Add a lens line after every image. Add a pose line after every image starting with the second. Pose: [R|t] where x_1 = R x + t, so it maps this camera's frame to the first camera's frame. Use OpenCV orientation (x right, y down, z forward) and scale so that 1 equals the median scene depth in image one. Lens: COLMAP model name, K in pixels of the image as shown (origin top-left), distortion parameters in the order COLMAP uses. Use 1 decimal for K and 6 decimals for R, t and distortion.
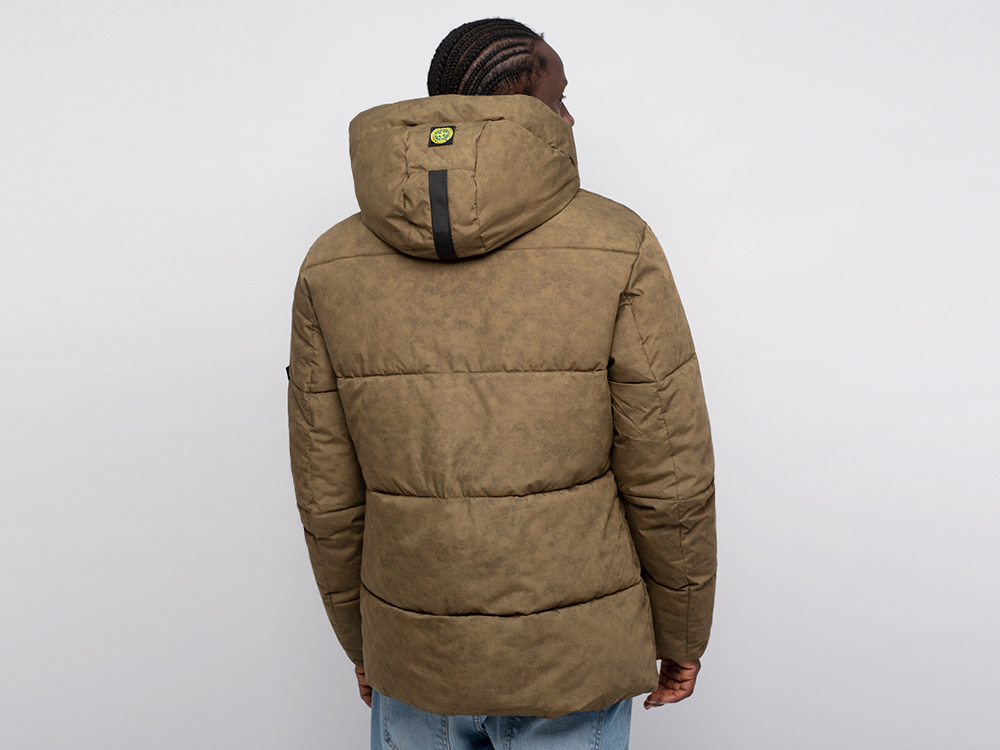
lens RADIAL K [[1455.2, 0, 500.0], [0, 1455.2, 375.0], [0, 0, 1]] dist [-0.007722, -0.011332]
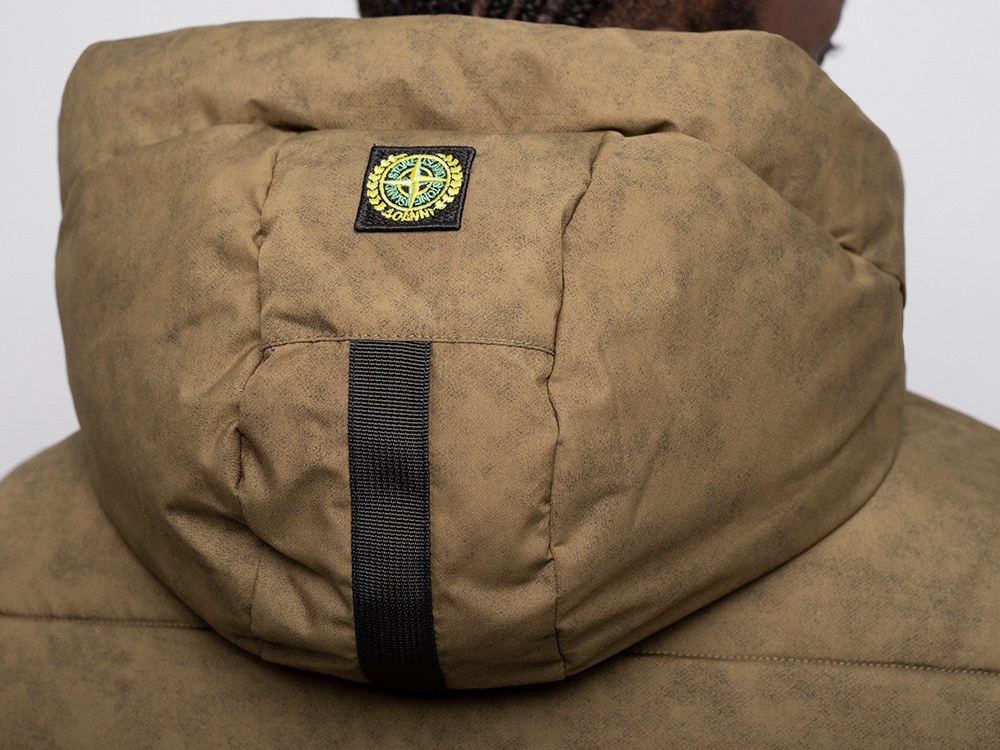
lens RADIAL K [[2080.9, 0, 500.0], [0, 2080.9, 375.0], [0, 0, 1]] dist [0.028737, 0.138885]
pose [[0.997488, 0.055939, 0.043461, -0.038985], [-0.055370, 0.998365, -0.014179, -0.129479], [-0.044183, 0.011737, 0.998954, 0.659441]]
